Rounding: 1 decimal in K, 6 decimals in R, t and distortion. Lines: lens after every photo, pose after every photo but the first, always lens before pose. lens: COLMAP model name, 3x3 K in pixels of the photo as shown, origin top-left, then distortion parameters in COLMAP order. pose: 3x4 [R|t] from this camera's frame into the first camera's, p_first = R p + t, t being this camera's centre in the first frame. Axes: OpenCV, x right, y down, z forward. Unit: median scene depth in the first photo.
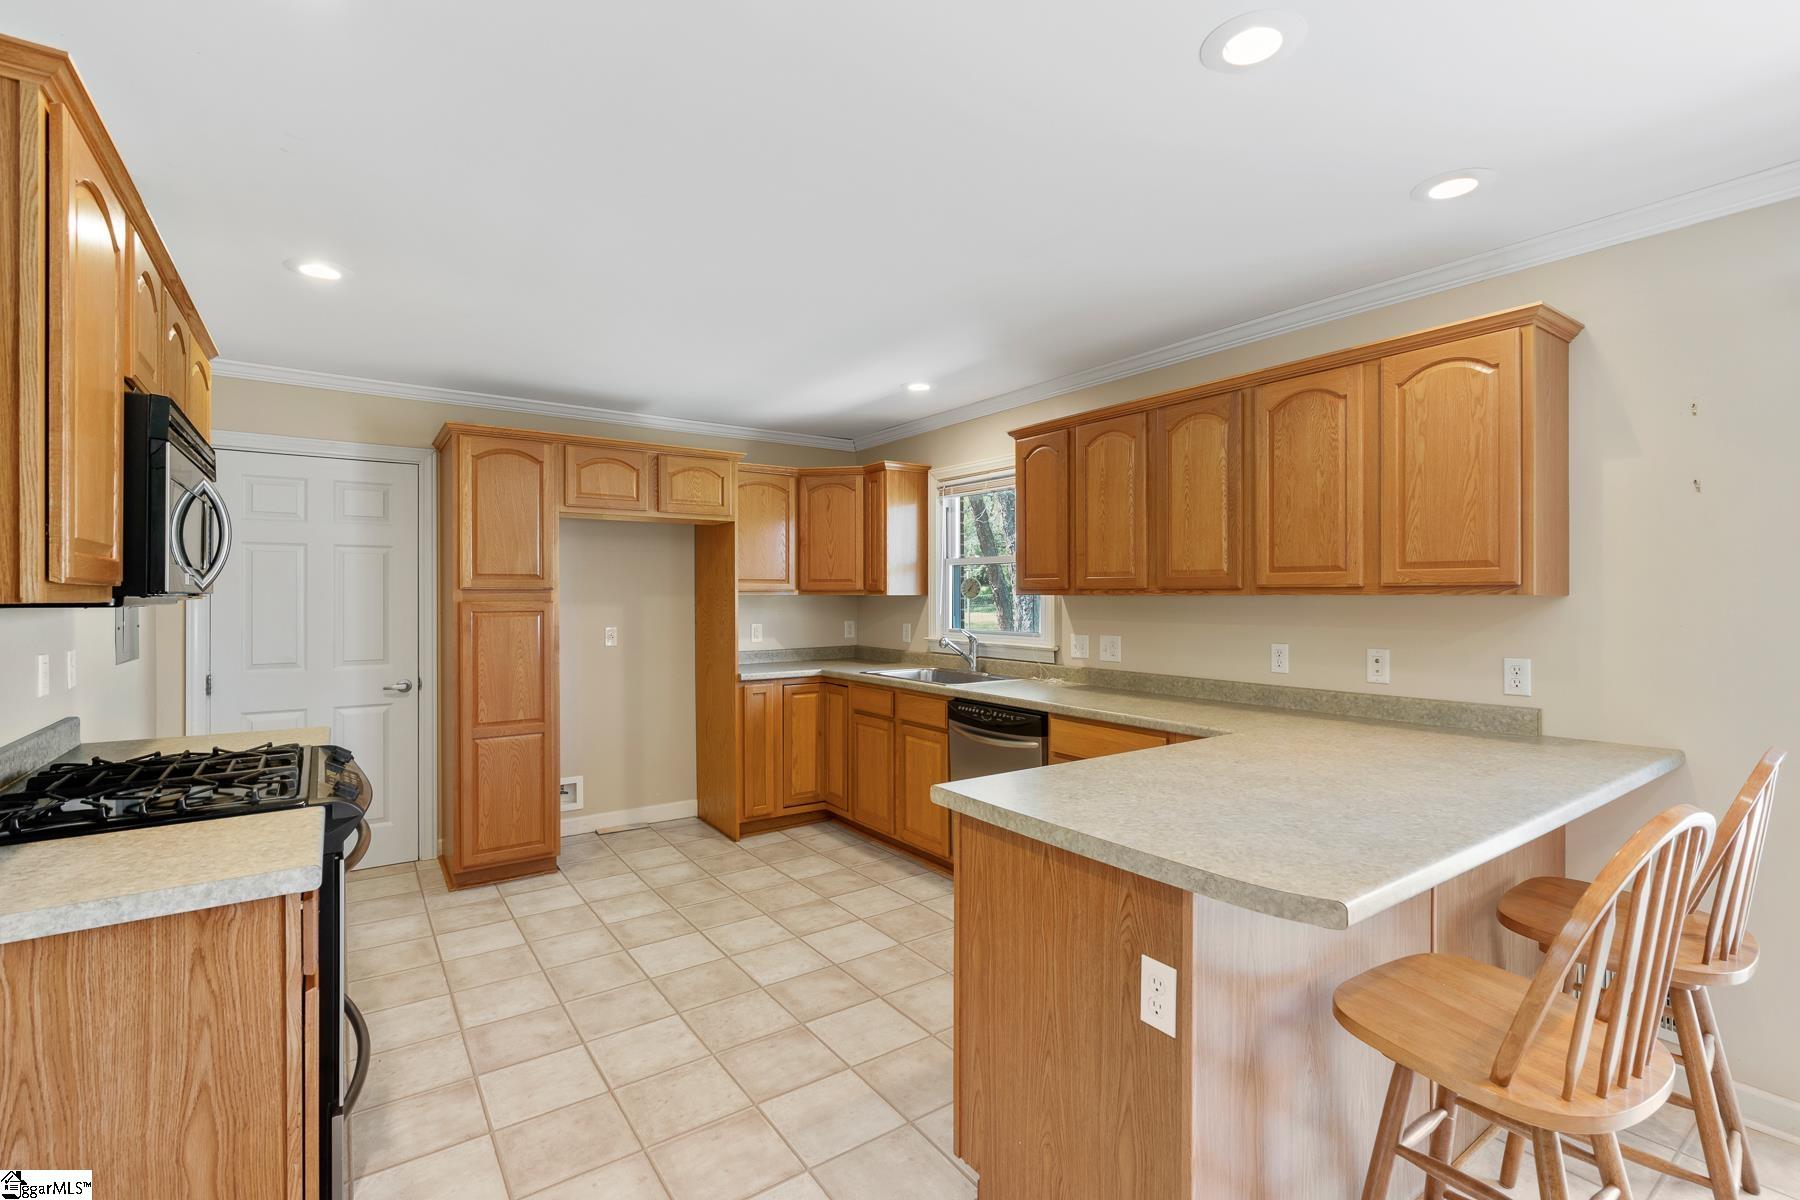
lens RADIAL K [[810.7, 0, 902.6], [0, 810.7, 592.5], [0, 0, 1]] dist [-0.001825, -0.000221]
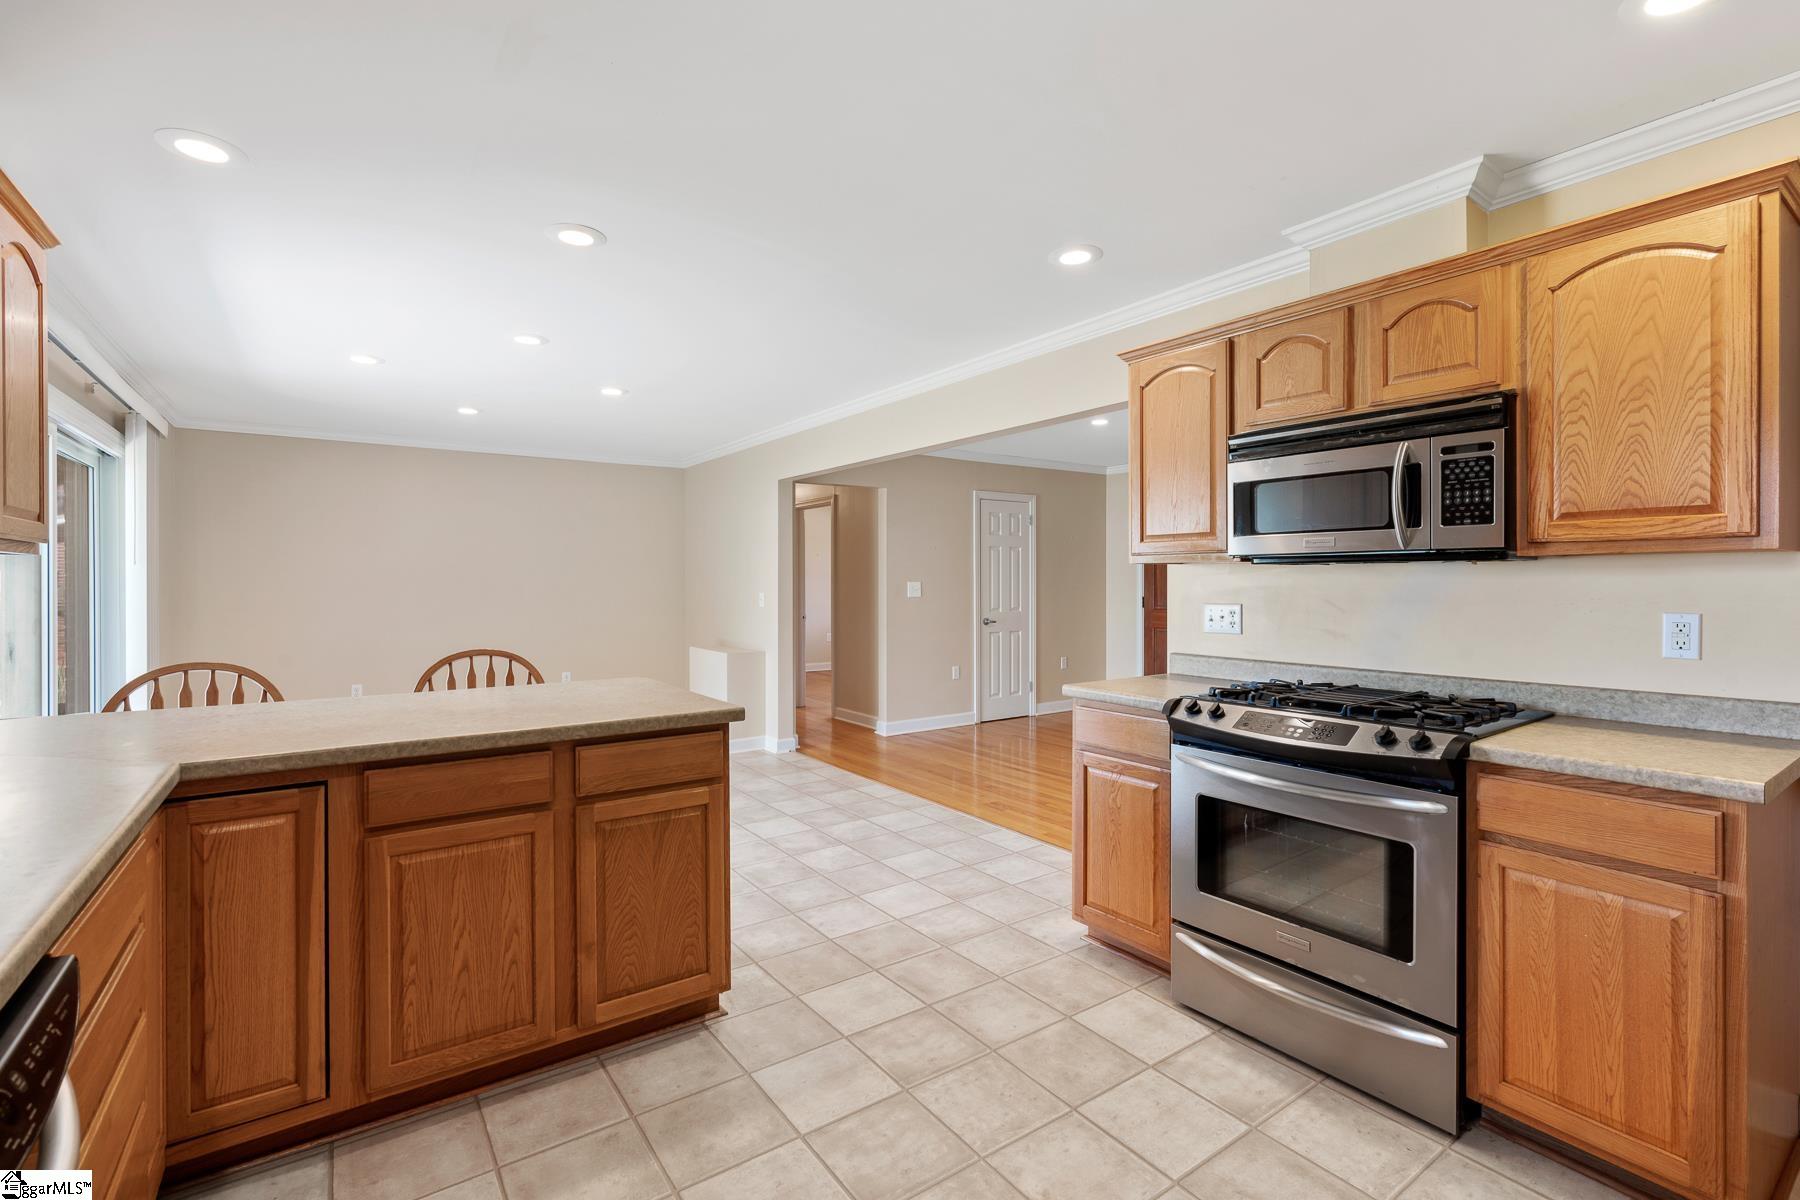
lens RADIAL K [[810.7, 0, 902.6], [0, 810.7, 592.5], [0, 0, 1]] dist [-0.001825, -0.000221]
pose [[-0.999977, 0.004089, -0.005360, -0.168099], [0.004016, 0.999899, 0.013613, 0.035937], [0.005415, 0.013591, -0.999893, 1.850614]]
